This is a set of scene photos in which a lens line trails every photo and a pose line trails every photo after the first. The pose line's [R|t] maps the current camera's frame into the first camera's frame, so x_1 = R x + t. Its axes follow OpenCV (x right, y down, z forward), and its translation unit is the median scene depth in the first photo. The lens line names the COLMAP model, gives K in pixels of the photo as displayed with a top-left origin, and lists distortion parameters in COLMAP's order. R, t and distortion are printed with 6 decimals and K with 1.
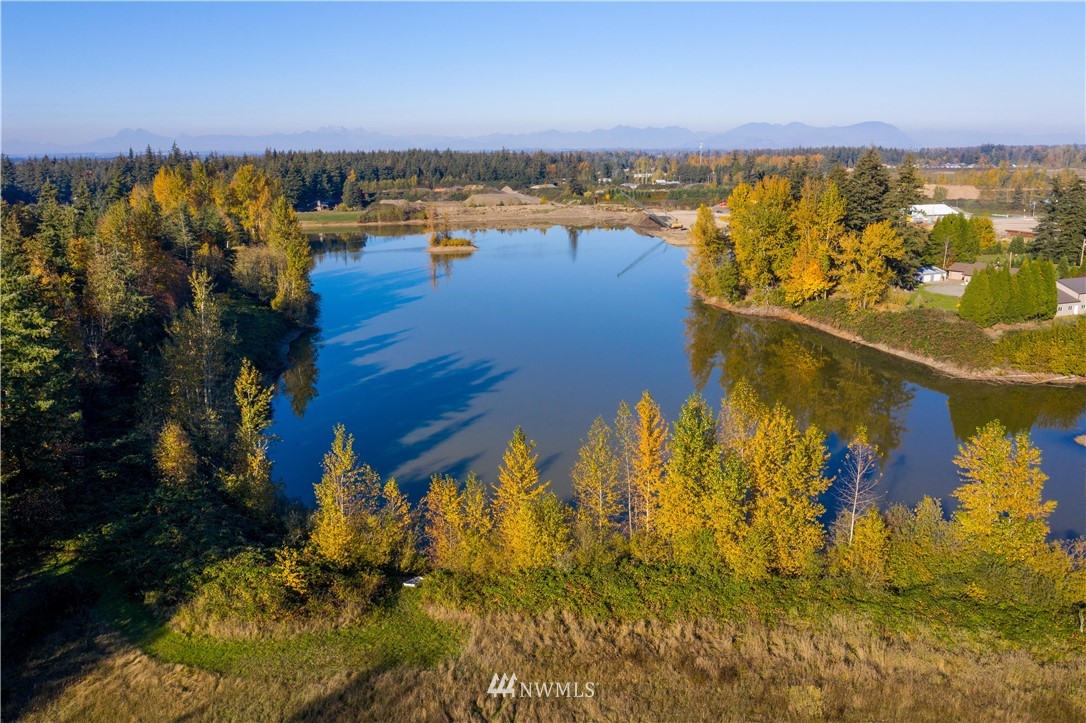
lens RADIAL K [[851.5, 0, 539.3], [0, 851.5, 365.6], [0, 0, 1]] dist [-0.021479, -0.004101]
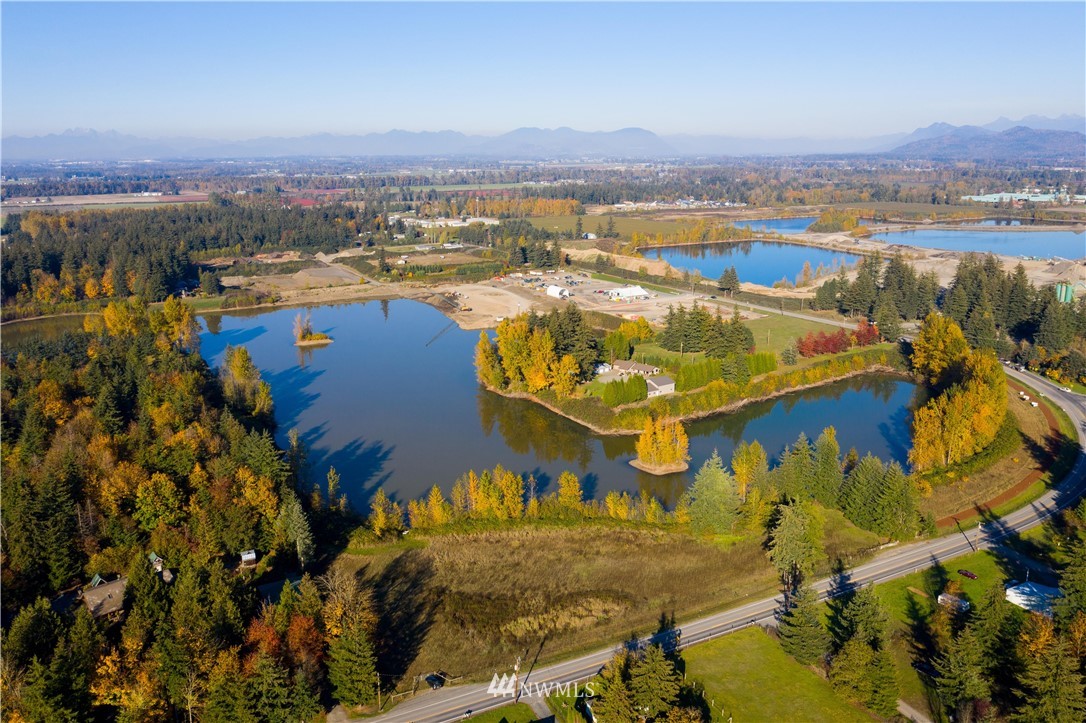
lens RADIAL K [[851.5, 0, 541.4], [0, 851.5, 358.3], [0, 0, 1]] dist [-0.021479, -0.004101]
pose [[0.967128, -0.057497, 0.247704, -0.161296], [0.060060, 0.998191, -0.002795, -0.147802], [-0.247095, 0.017580, 0.968832, -0.910175]]
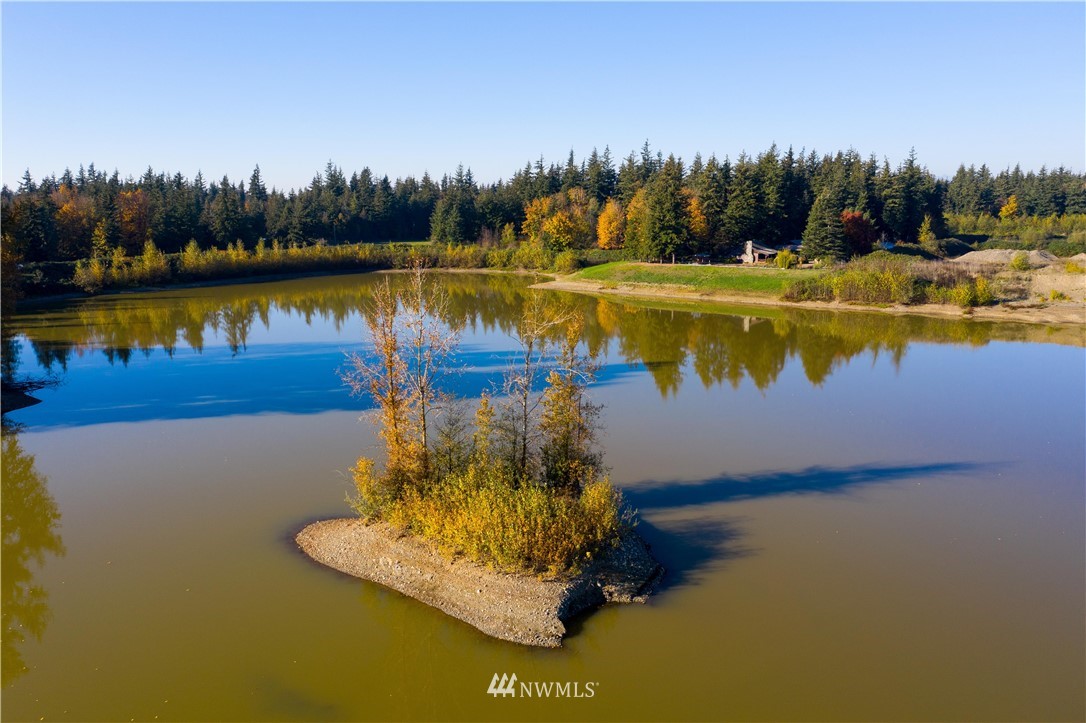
lens RADIAL K [[851.5, 0, 544.7], [0, 851.5, 362.5], [0, 0, 1]] dist [-0.021479, -0.004101]
pose [[0.646078, 0.145508, -0.749274, 0.037187], [-0.186015, 0.982079, 0.030322, -0.322271], [0.740258, 0.119786, 0.661566, 1.632291]]
